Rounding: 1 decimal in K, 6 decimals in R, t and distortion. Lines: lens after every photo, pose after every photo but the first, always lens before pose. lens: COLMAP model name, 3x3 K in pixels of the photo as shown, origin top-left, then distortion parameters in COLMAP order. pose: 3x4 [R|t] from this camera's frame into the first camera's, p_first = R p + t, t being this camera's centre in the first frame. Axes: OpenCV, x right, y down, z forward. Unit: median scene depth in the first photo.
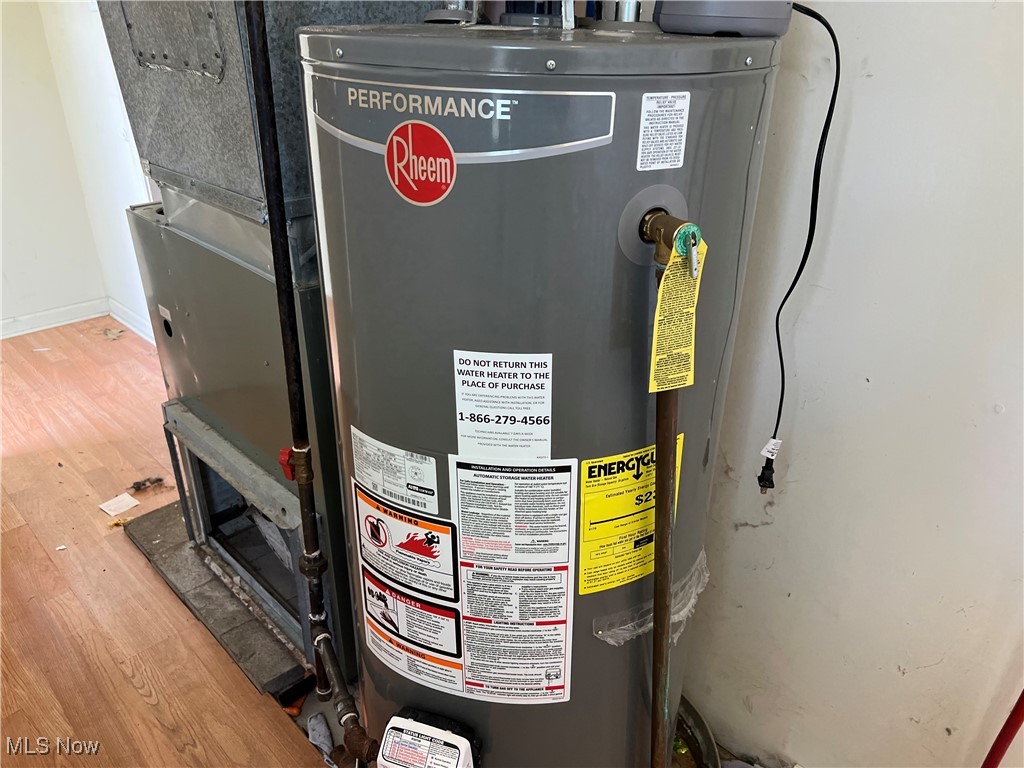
lens RADIAL K [[789.3, 0, 512.0], [0, 789.3, 384.0], [0, 0, 1]] dist [0.001568, -0.002569]
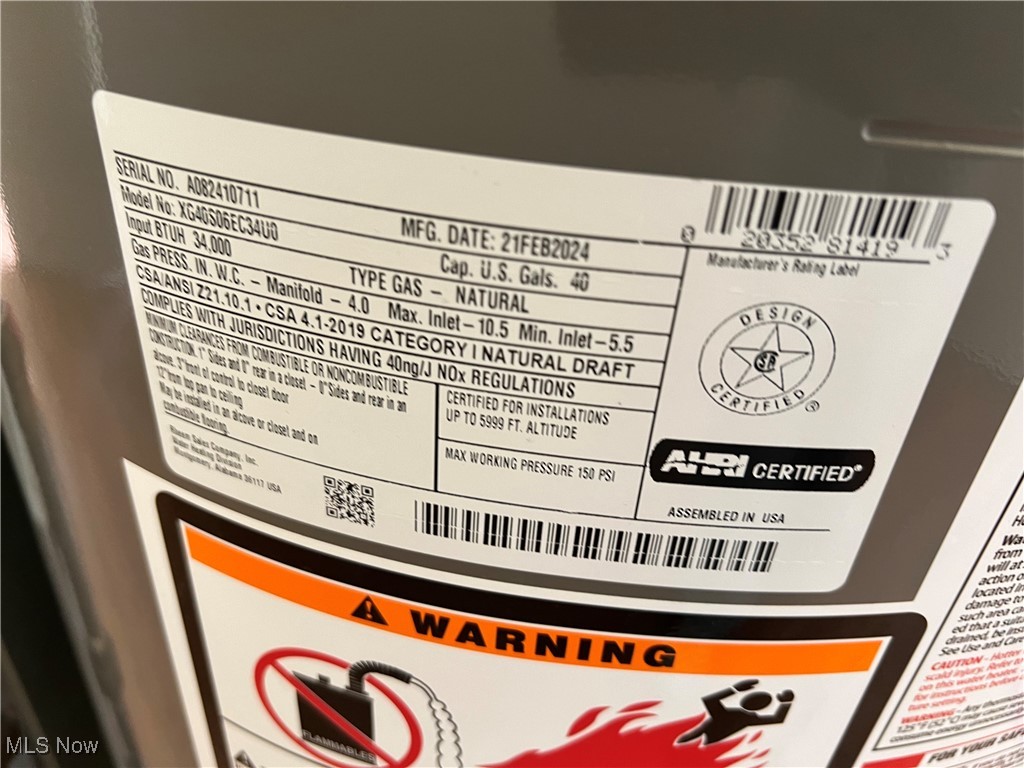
lens RADIAL K [[789.3, 0, 512.0], [0, 789.3, 384.0], [0, 0, 1]] dist [0.001568, -0.002569]
pose [[0.901617, -0.181677, 0.392530, -0.205985], [0.119349, 0.976775, 0.177950, 0.086127], [-0.415743, -0.113595, 0.902360, 0.870775]]
